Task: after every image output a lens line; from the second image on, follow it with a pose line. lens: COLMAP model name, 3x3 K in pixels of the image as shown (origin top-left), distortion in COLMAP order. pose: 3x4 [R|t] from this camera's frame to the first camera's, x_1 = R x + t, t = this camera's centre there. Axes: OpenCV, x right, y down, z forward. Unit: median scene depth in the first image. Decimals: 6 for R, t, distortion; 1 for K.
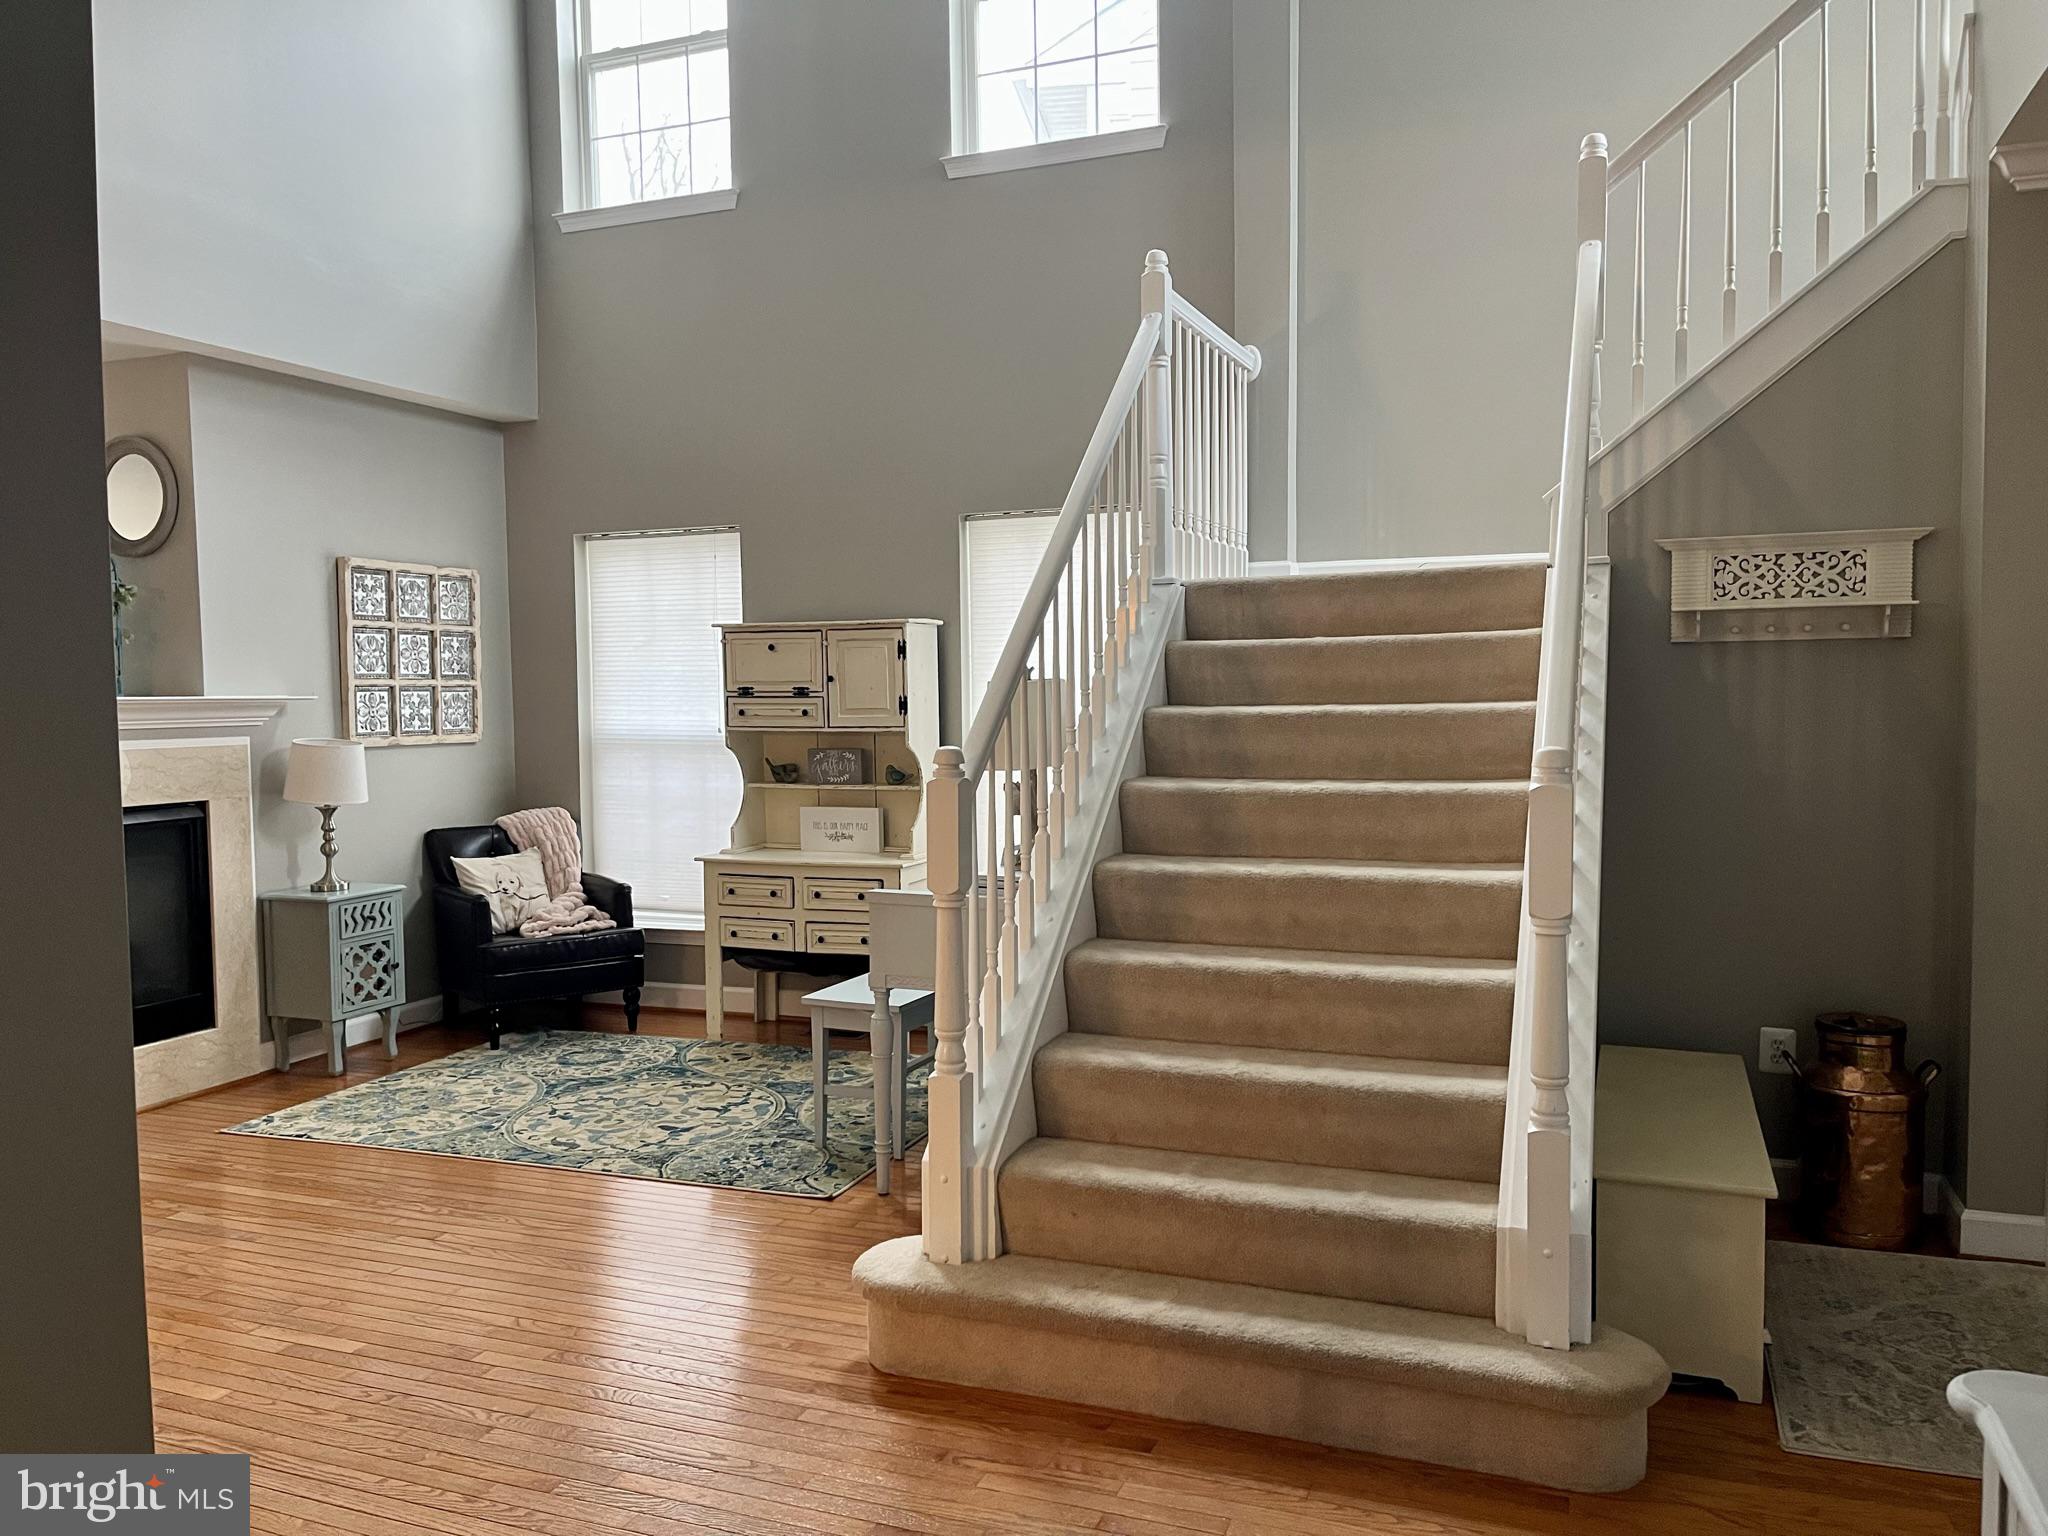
lens RADIAL K [[1532.7, 0, 1024.0], [0, 1532.7, 768.0], [0, 0, 1]] dist [0.031976, -0.001379]
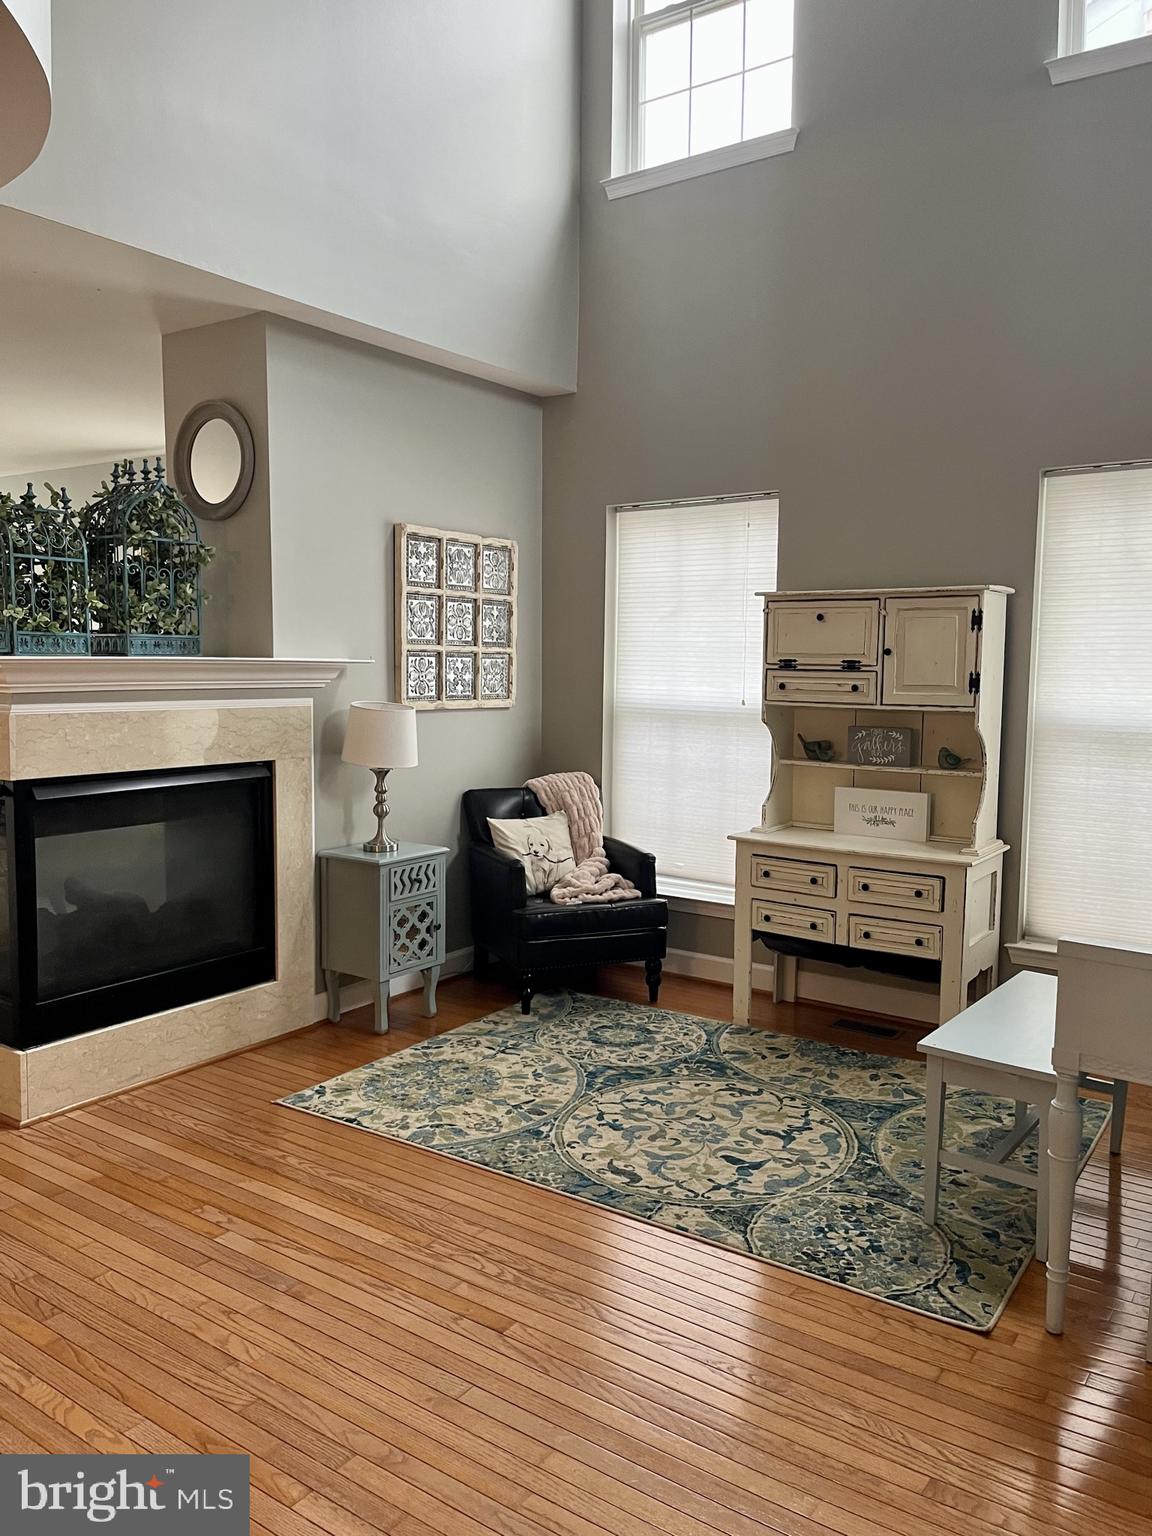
lens RADIAL K [[1164.8, 0, 576.0], [0, 1164.8, 768.0], [0, 0, 1]] dist [0.096109, -0.139261]
pose [[0.969847, 0.043765, -0.239753, -0.136810], [-0.034360, 0.998472, 0.043272, -0.012873], [0.241280, -0.033729, 0.969869, 0.273448]]
